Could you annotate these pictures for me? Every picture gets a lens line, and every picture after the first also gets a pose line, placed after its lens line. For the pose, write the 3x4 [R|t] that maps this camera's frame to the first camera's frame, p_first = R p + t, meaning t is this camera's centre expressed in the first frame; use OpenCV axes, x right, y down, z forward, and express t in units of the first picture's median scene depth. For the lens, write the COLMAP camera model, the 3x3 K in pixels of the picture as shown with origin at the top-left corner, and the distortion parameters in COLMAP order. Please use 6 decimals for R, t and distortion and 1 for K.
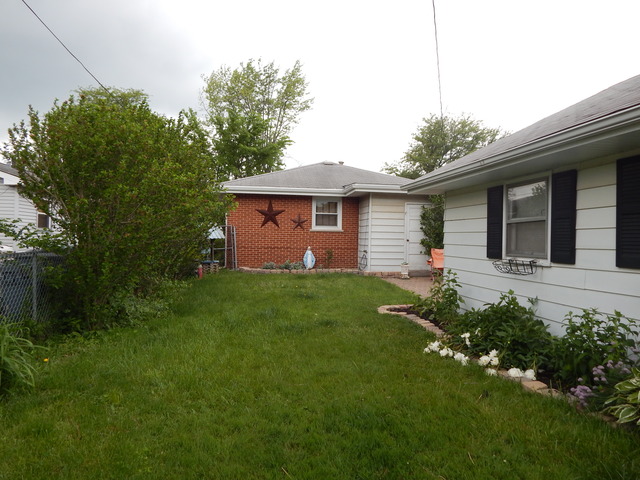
lens RADIAL K [[471.2, 0, 320.0], [0, 471.2, 240.0], [0, 0, 1]] dist [0.493508, -0.001112]
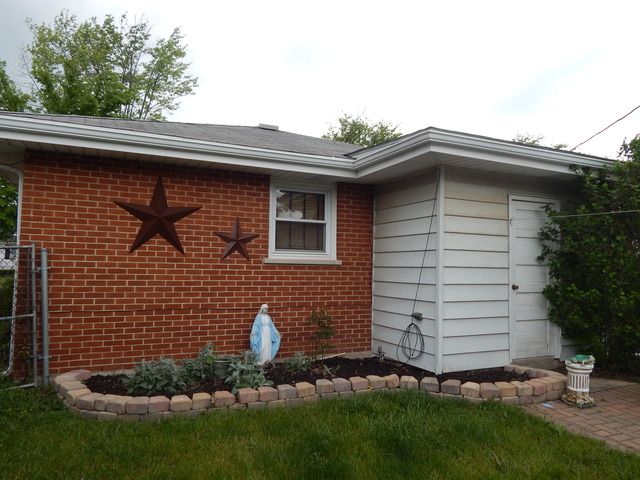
lens RADIAL K [[477.5, 0, 321.5], [0, 477.5, 236.4], [0, 0, 1]] dist [0.021335, -0.009402]
pose [[0.956058, 0.018124, 0.292616, -0.089769], [0.000645, 0.997955, -0.063920, -0.015514], [-0.293176, 0.061300, 0.954091, 0.599531]]
